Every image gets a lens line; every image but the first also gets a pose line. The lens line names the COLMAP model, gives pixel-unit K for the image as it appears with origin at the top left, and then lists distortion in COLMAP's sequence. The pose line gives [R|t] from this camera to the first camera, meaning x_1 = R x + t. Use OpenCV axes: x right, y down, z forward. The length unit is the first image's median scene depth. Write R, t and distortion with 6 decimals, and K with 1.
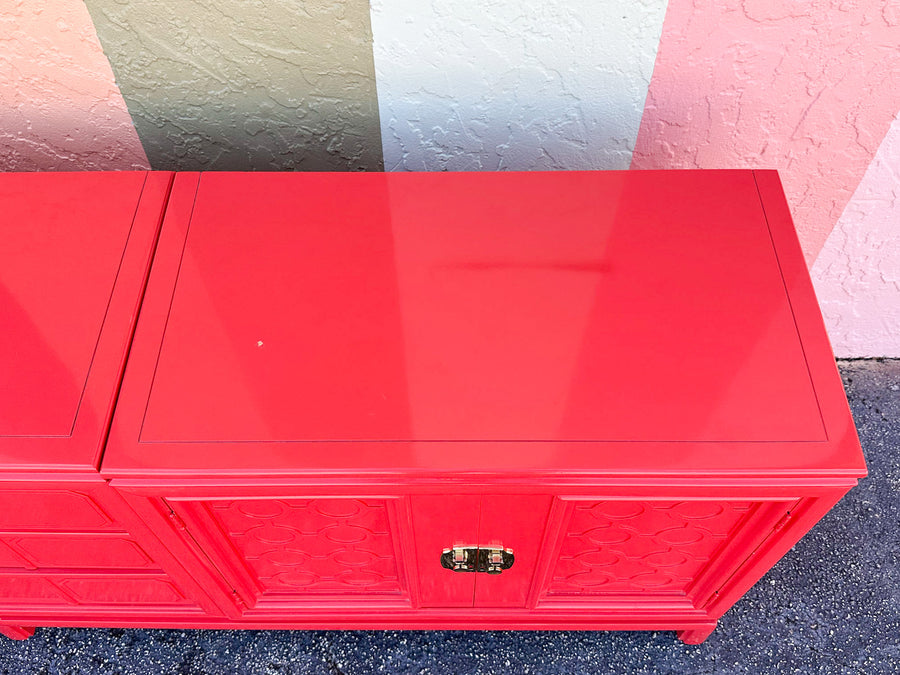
lens RADIAL K [[797.7, 0, 450.0], [0, 797.7, 337.5], [0, 0, 1]] dist [0.011215, -0.021704]
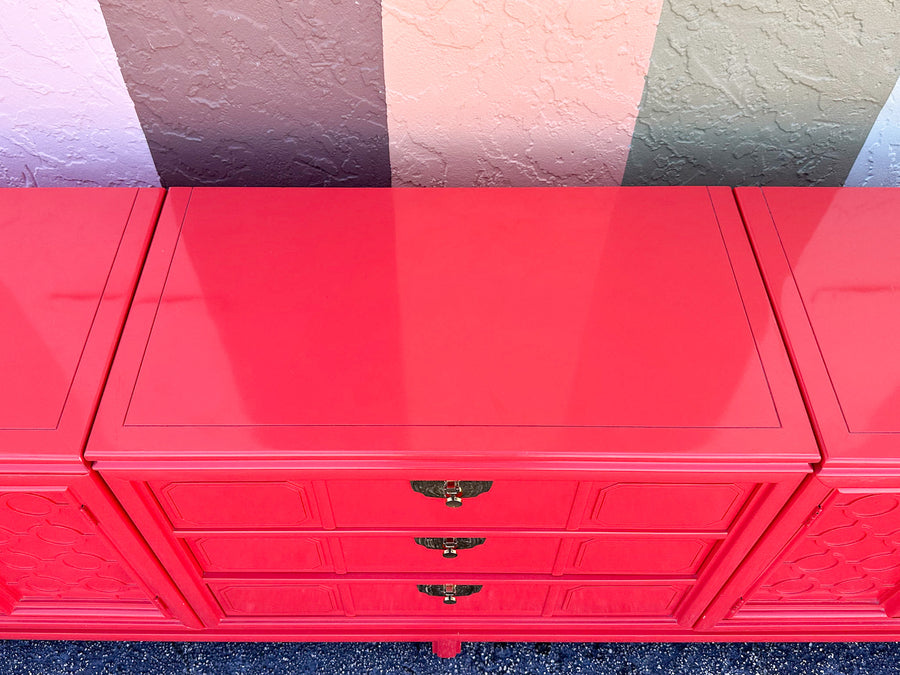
lens RADIAL K [[797.7, 0, 450.0], [0, 797.7, 337.5], [0, 0, 1]] dist [0.011215, -0.021704]
pose [[0.999776, 0.000432, 0.021182, -0.564198], [0.001048, 0.997559, -0.069827, 0.049355], [-0.021161, 0.069833, 0.997334, -0.026024]]
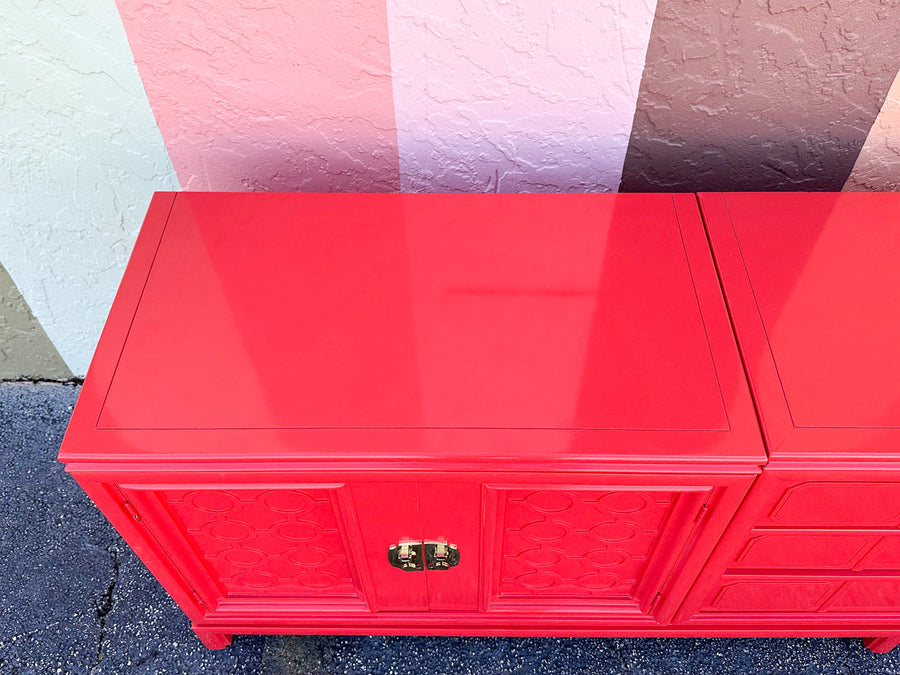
lens RADIAL K [[791.1, 0, 467.5], [0, 791.1, 299.7], [0, 0, 1]] dist [0.006474, -0.002813]
pose [[0.999617, -0.001426, 0.027621, -1.097512], [0.004468, 0.993878, -0.110396, 0.044479], [-0.027294, 0.110477, 0.993504, -0.031230]]
